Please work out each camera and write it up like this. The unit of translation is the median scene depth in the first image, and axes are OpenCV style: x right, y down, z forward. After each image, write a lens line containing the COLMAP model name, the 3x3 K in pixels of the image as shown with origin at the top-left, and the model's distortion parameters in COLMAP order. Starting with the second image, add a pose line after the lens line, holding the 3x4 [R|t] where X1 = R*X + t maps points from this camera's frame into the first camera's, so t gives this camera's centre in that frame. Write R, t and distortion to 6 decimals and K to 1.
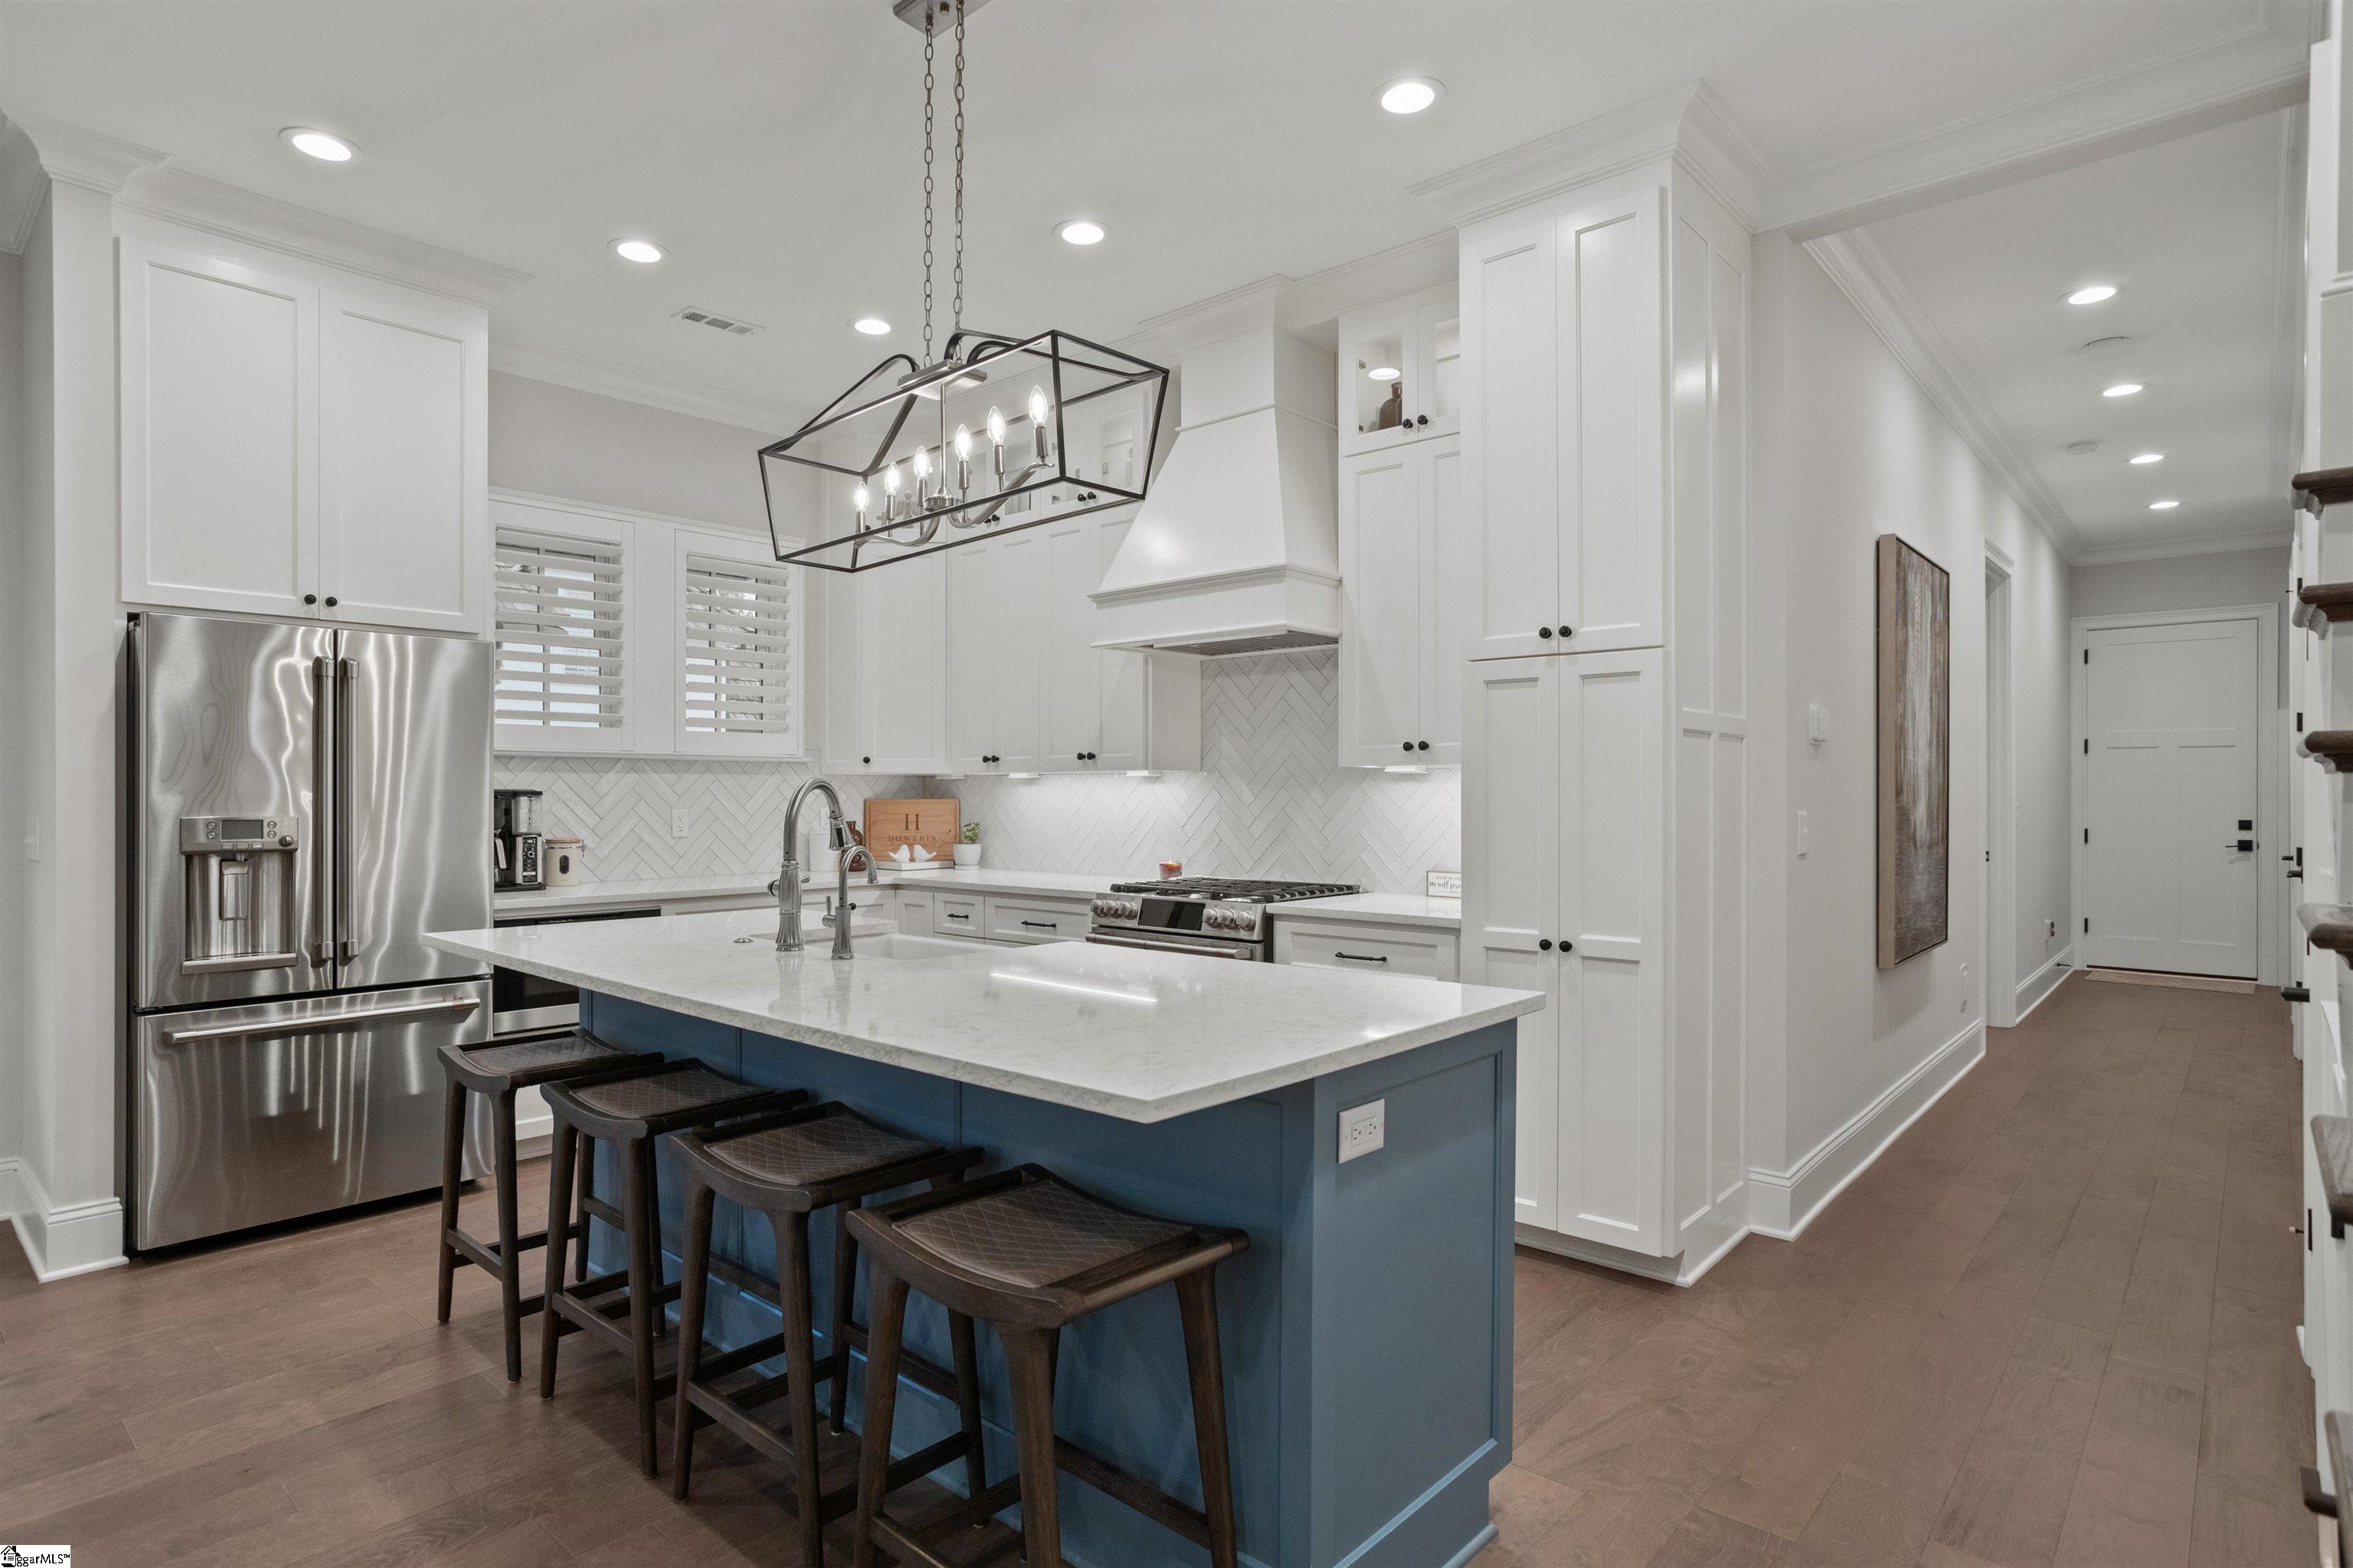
lens RADIAL K [[1245.9, 0, 1167.4], [0, 1245.9, 791.2], [0, 0, 1]] dist [-0.004617, -0.000138]
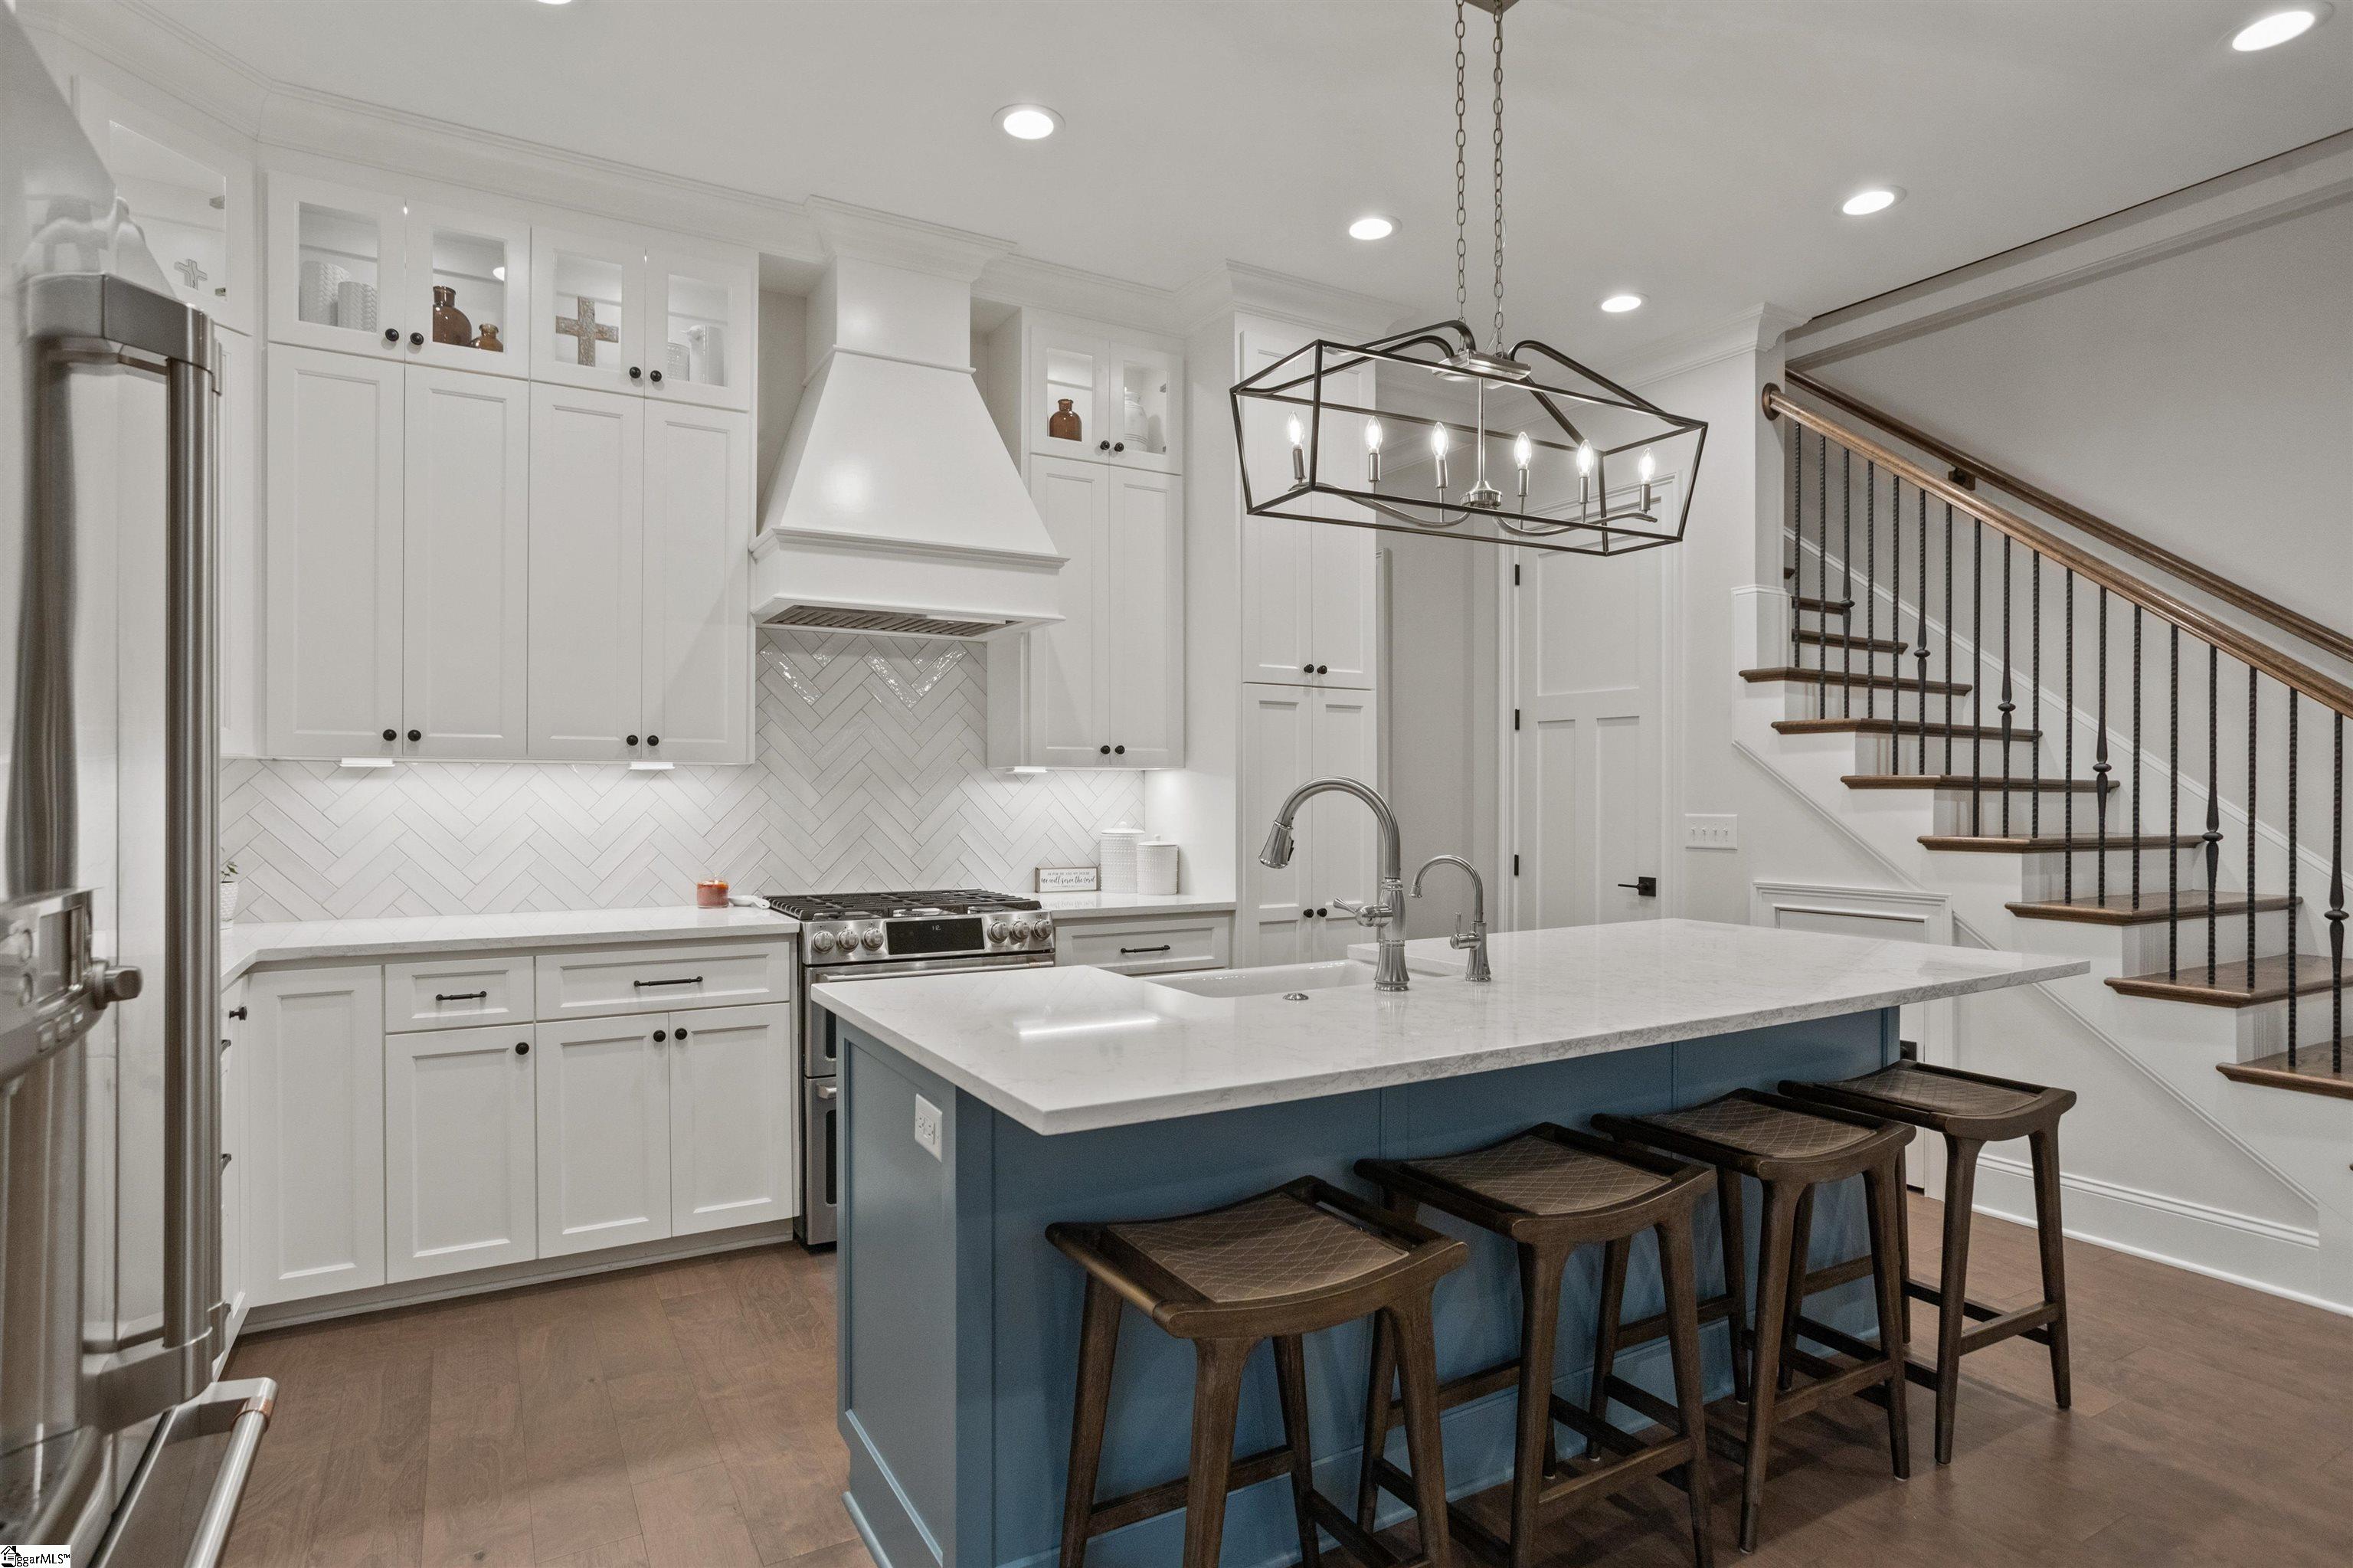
lens RADIAL K [[1245.9, 0, 1175.0], [0, 1245.9, 793.1], [0, 0, 1]] dist [-0.004617, -0.000138]
pose [[0.314696, 0.001305, 0.949192, -0.775080], [-0.003956, 0.999992, -0.000063, 0.000854], [-0.949184, -0.003736, 0.314698, 0.594479]]
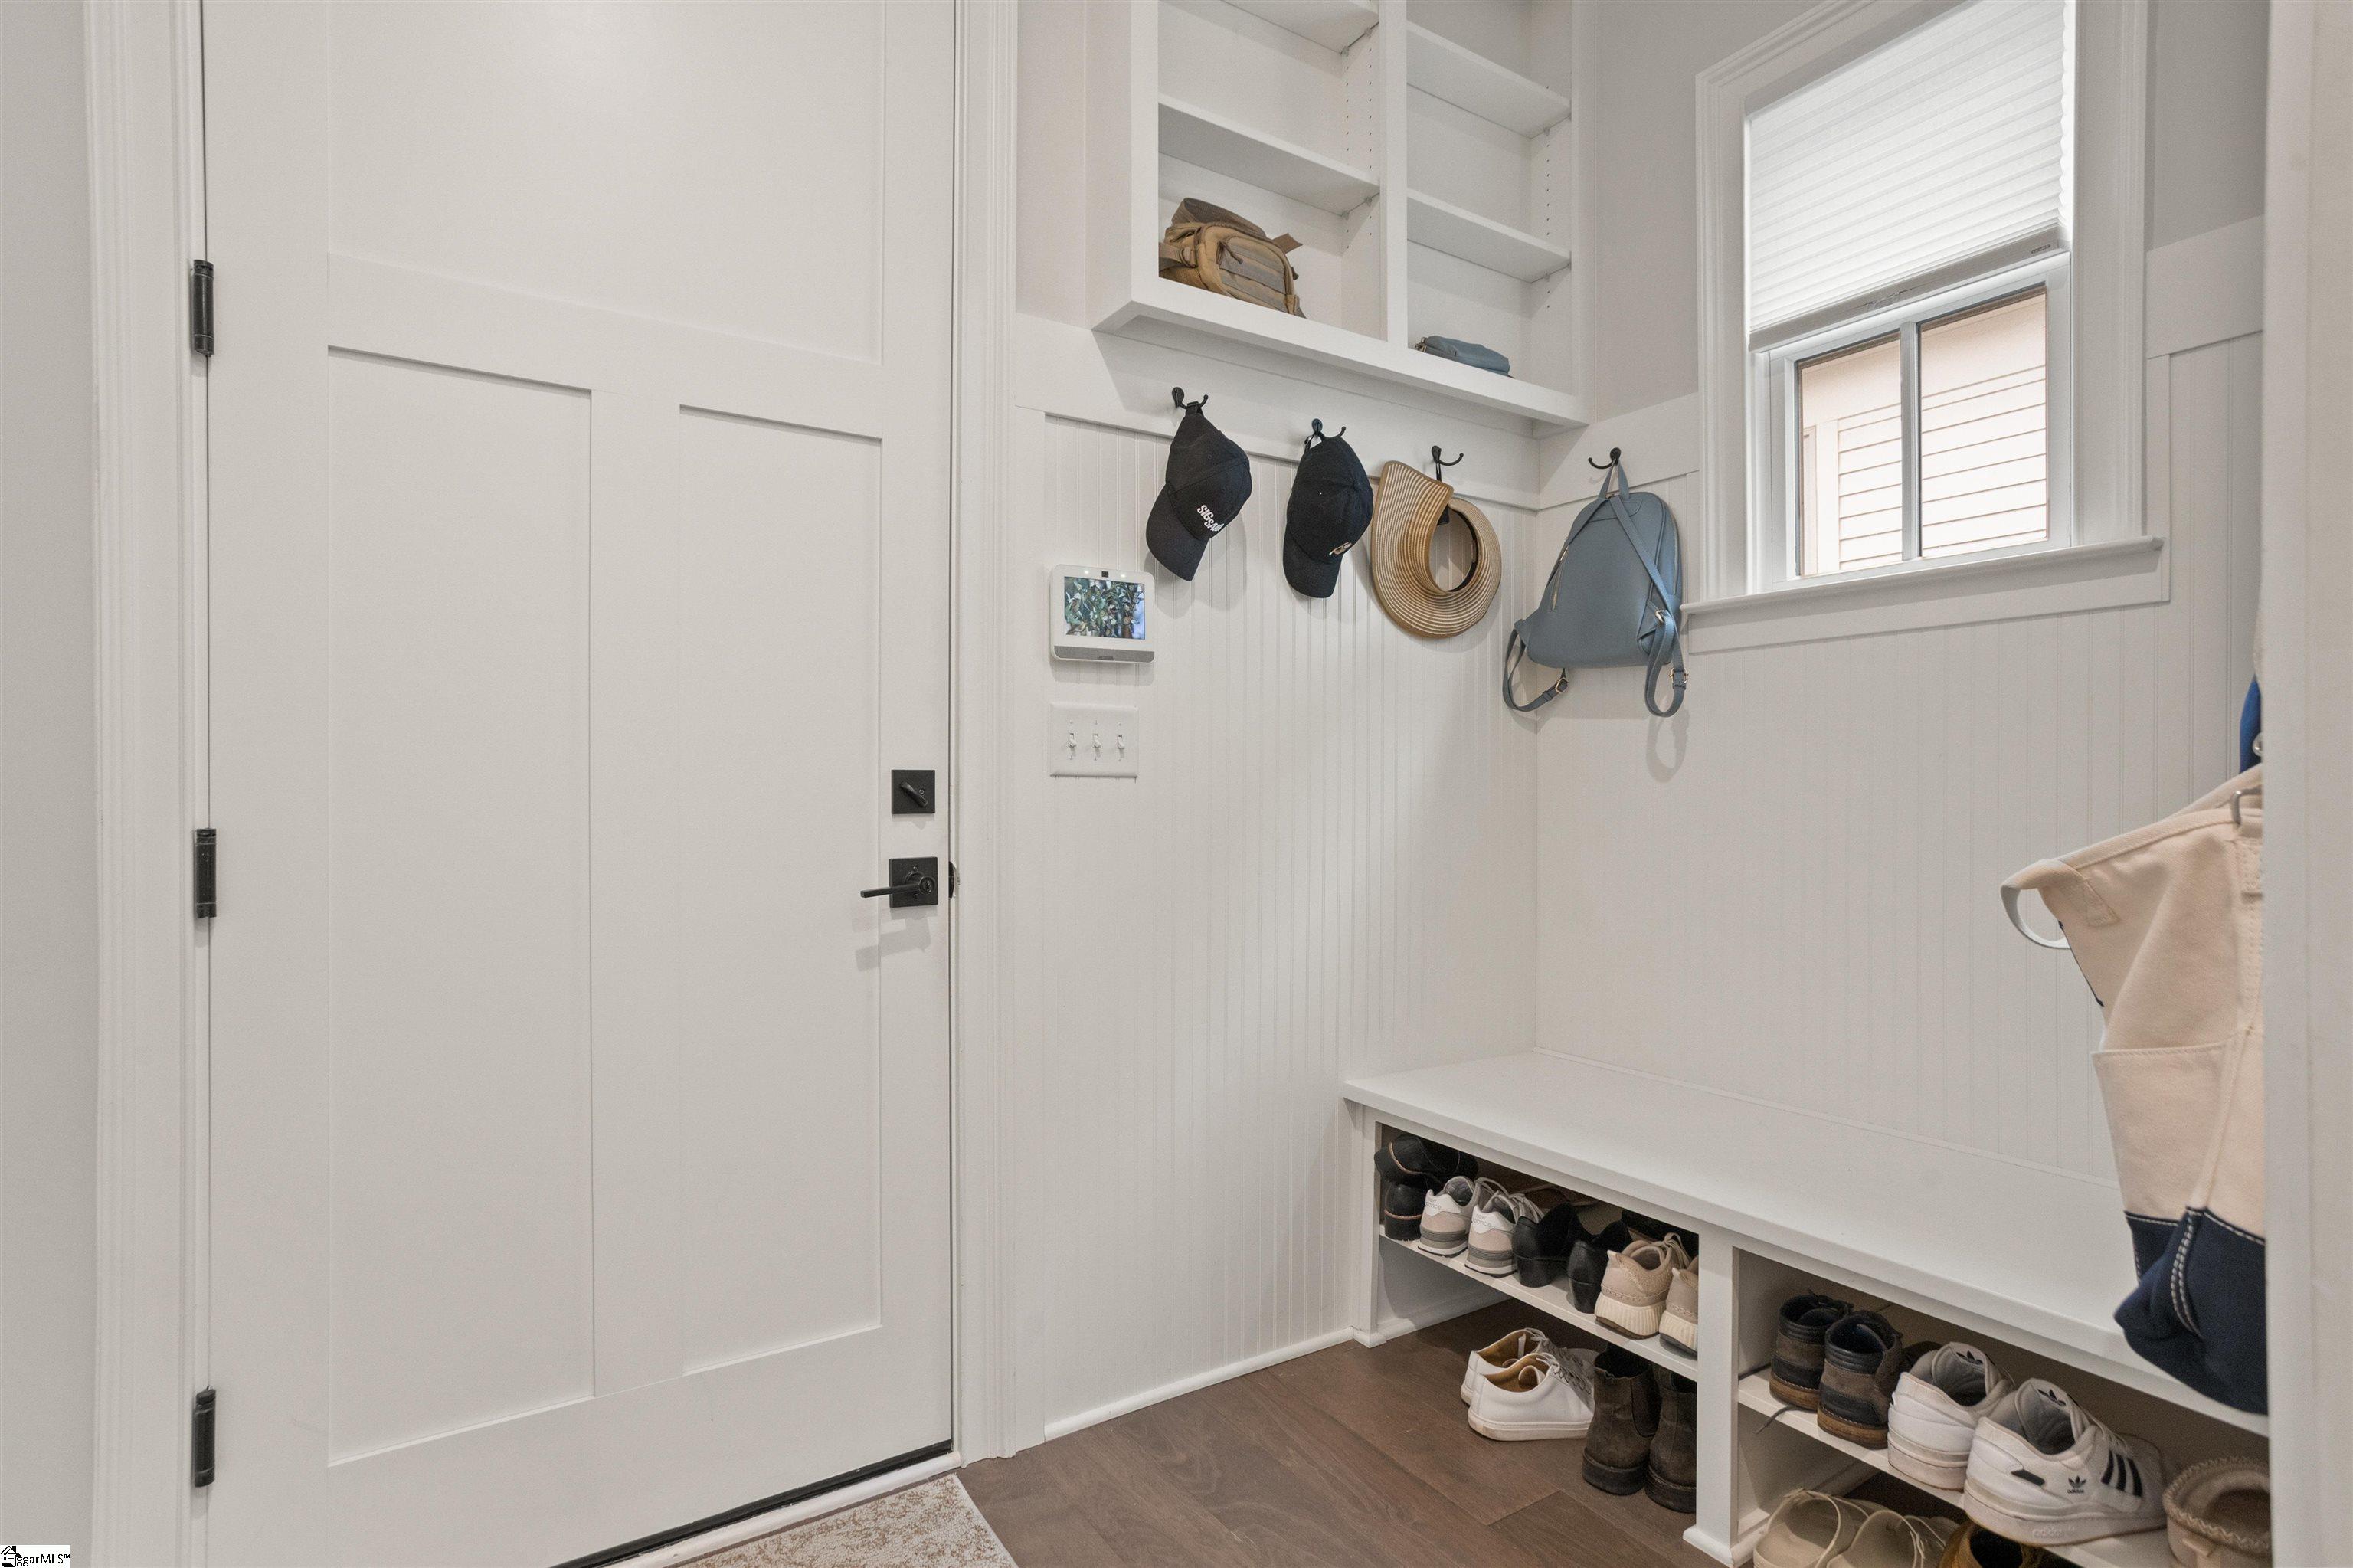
lens RADIAL K [[1139.4, 0, 1176.9], [0, 1139.4, 783.5], [0, 0, 1]] dist [0.000005, 0.000000]
pose [[0.267269, -0.001986, 0.963620, 1.256404], [-0.001317, 0.999996, 0.002426, 0.046667], [-0.963621, -0.001917, 0.267265, 1.661017]]
